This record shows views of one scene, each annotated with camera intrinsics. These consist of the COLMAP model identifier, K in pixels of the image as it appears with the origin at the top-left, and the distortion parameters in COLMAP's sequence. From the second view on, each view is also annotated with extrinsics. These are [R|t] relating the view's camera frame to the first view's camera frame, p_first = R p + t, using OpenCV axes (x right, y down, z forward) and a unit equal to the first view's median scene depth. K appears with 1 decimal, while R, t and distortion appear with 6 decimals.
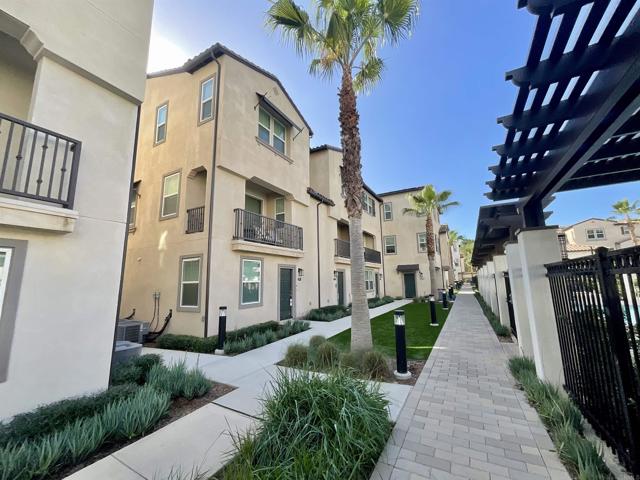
lens RADIAL K [[259.0, 0, 318.7], [0, 259.0, 240.3], [0, 0, 1]] dist [-0.001701, -0.000183]
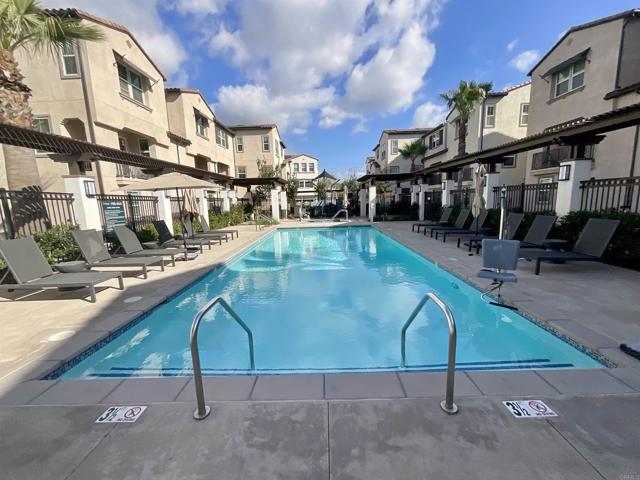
lens RADIAL K [[259.0, 0, 320.9], [0, 259.0, 238.8], [0, 0, 1]] dist [-0.001701, -0.000183]
pose [[0.873460, -0.082637, 0.479832, -0.038709], [-0.063069, 0.957987, 0.279792, -0.107898], [-0.482794, -0.274649, 0.831552, -0.625787]]
